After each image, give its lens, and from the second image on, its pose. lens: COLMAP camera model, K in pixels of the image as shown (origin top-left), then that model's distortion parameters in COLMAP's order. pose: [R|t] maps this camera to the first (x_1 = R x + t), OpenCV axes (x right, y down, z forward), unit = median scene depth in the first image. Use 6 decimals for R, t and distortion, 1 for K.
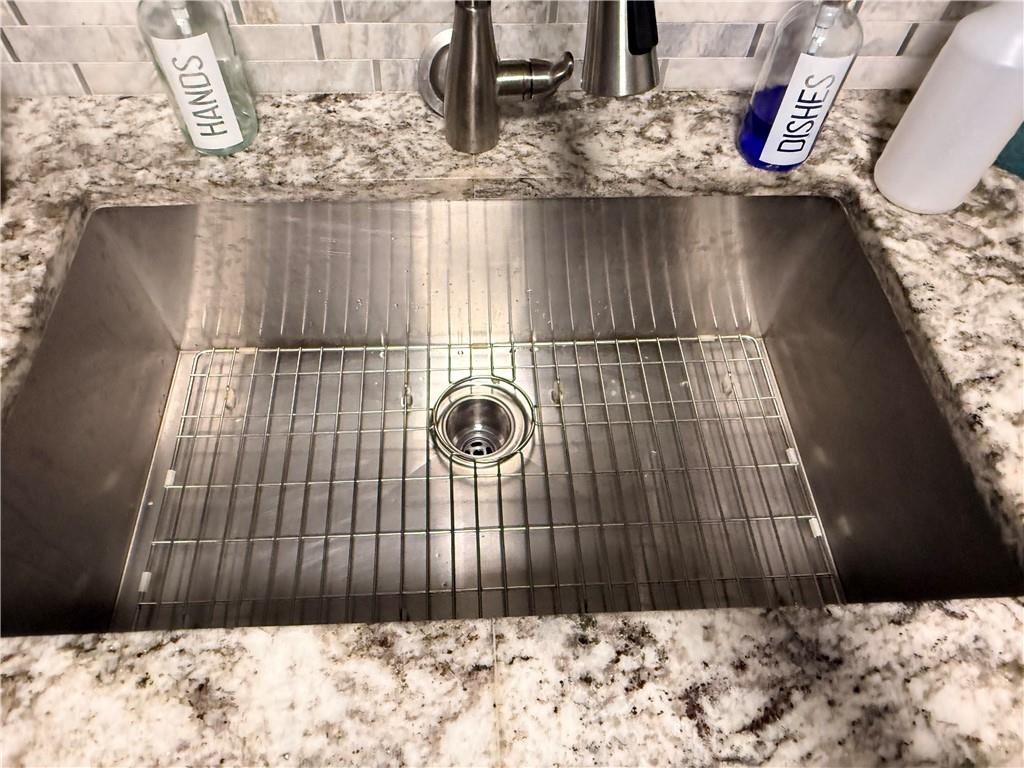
lens RADIAL K [[669.5, 0, 512.0], [0, 669.5, 384.0], [0, 0, 1]] dist [-0.002505, -0.003133]
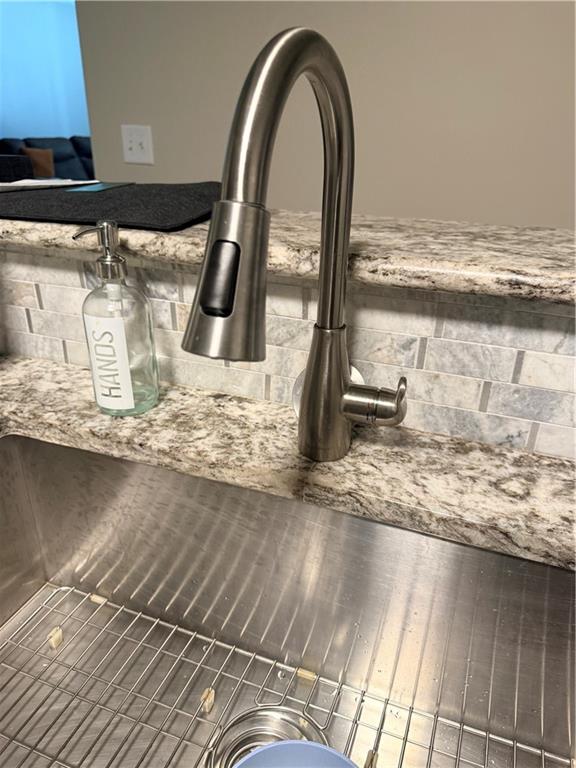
lens RADIAL K [[564.7, 0, 288.0], [0, 564.7, 384.0], [0, 0, 1]] dist [0.183685, -0.509517]
pose [[0.919729, 0.169141, -0.354246, 0.193283], [-0.329084, 0.824196, -0.460874, -0.024052], [0.214016, 0.540456, 0.813698, 0.214661]]
